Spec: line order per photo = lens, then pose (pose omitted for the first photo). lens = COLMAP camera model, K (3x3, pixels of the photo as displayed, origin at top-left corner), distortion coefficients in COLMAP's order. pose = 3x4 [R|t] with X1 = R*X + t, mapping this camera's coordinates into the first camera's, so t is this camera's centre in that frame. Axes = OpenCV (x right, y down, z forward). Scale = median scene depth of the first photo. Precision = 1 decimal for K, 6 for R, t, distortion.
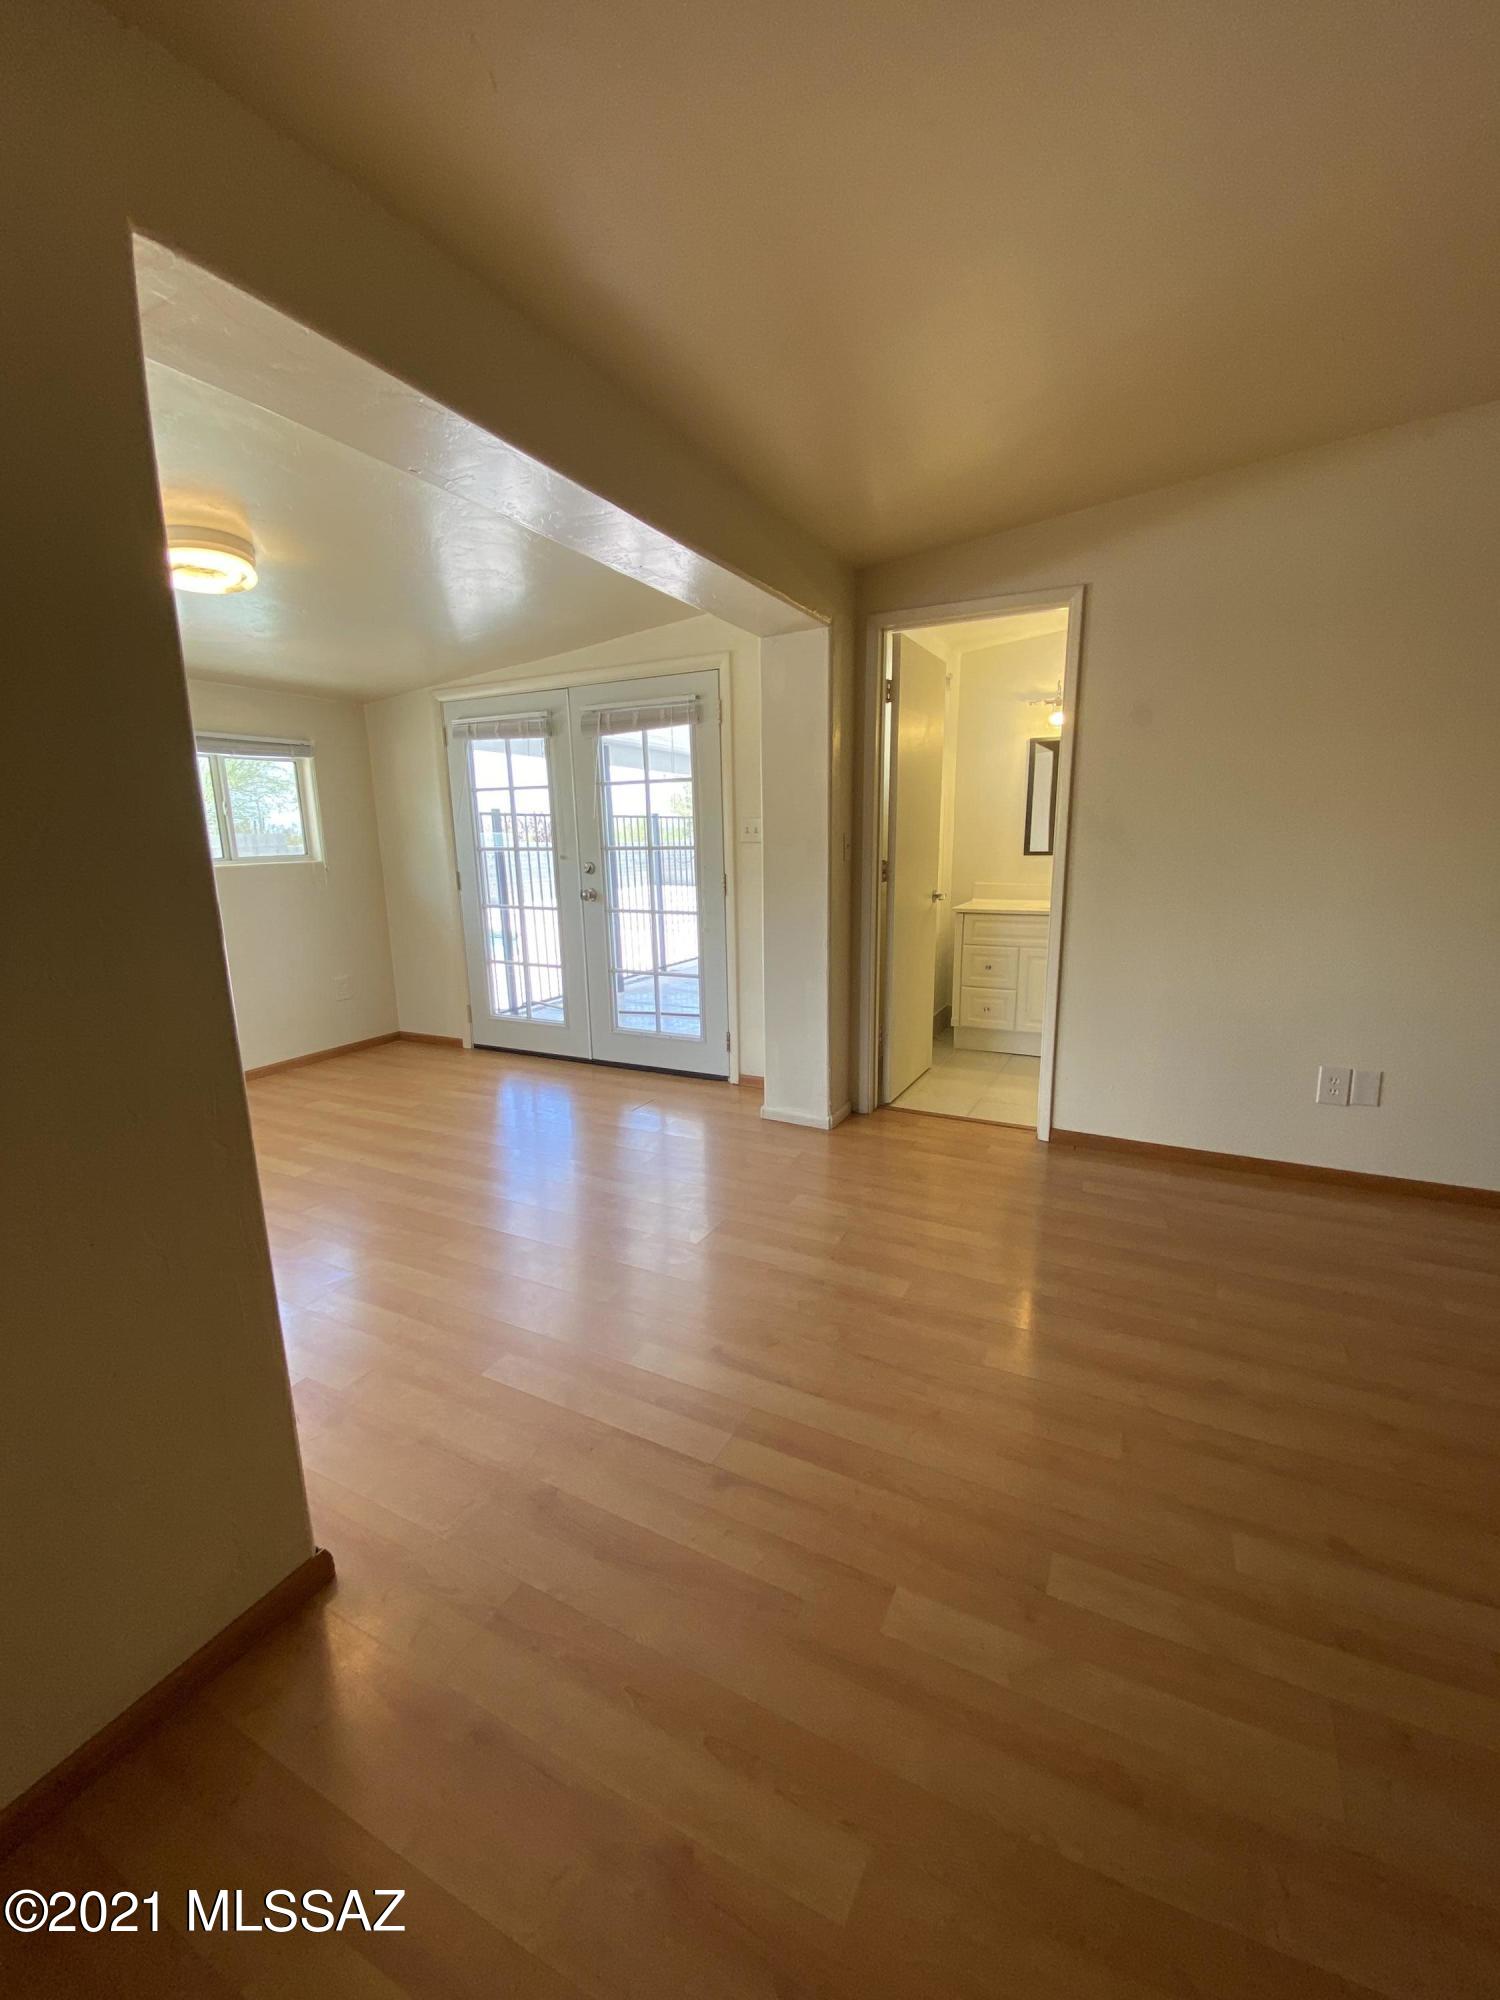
lens RADIAL K [[809.1, 0, 745.2], [0, 809.1, 1008.8], [0, 0, 1]] dist [-0.012147, -0.003732]
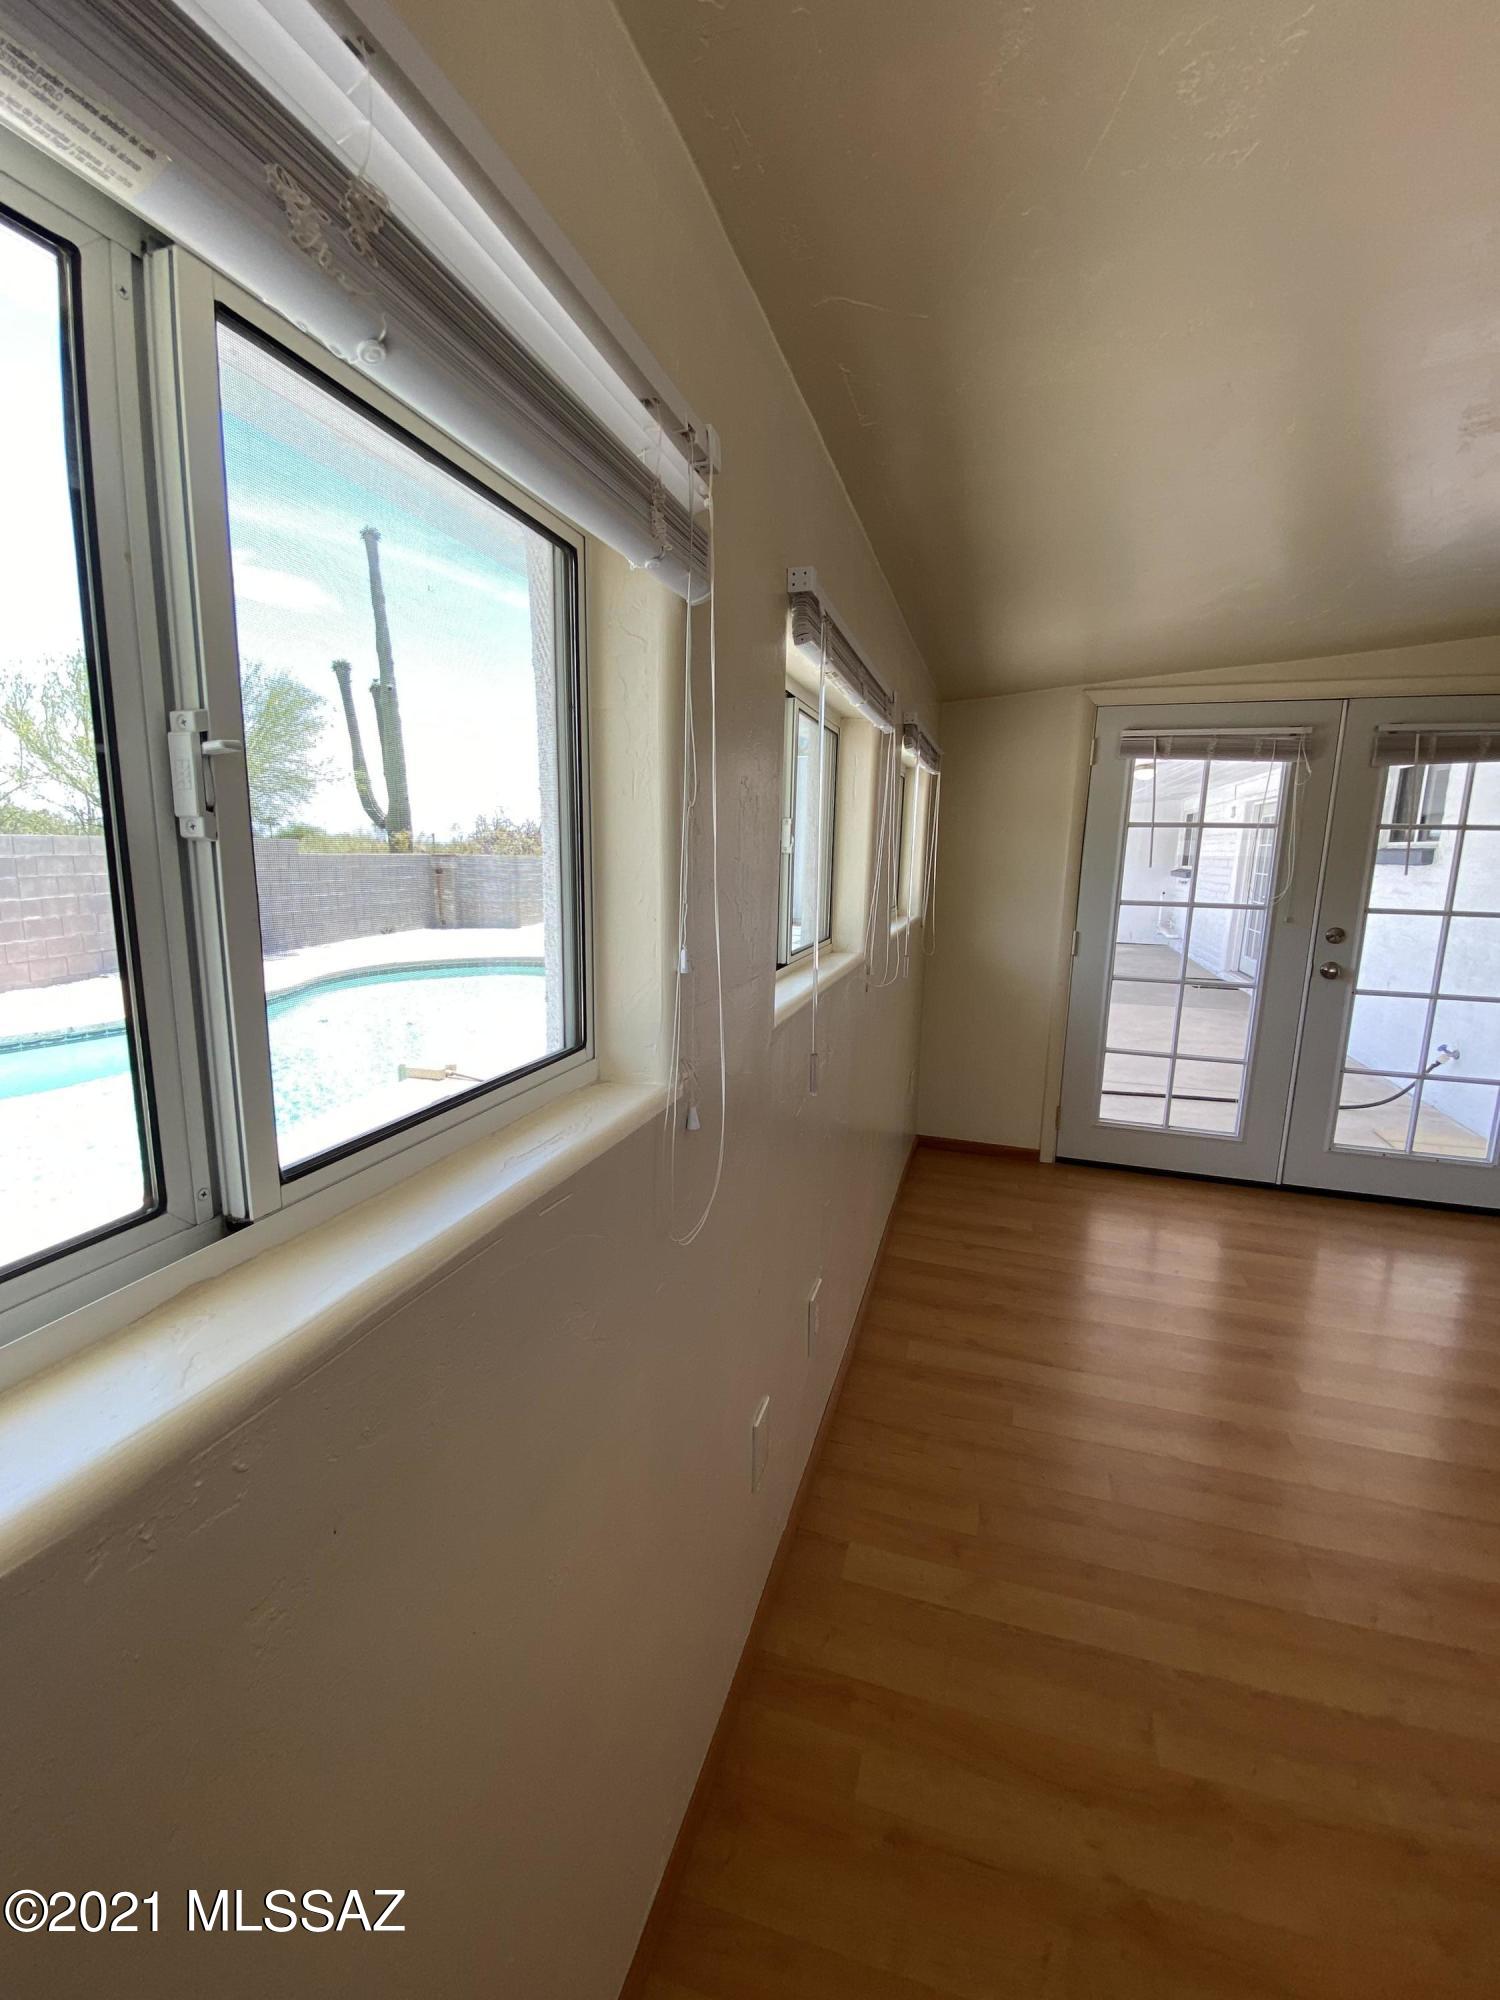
lens RADIAL K [[809.1, 0, 755.8], [0, 809.1, 1006.8], [0, 0, 1]] dist [-0.012147, -0.003732]
pose [[0.989198, 0.018403, 0.145422, -0.764924], [-0.011827, 0.998874, -0.045954, -0.061455], [-0.146104, 0.043738, 0.988302, 0.310979]]
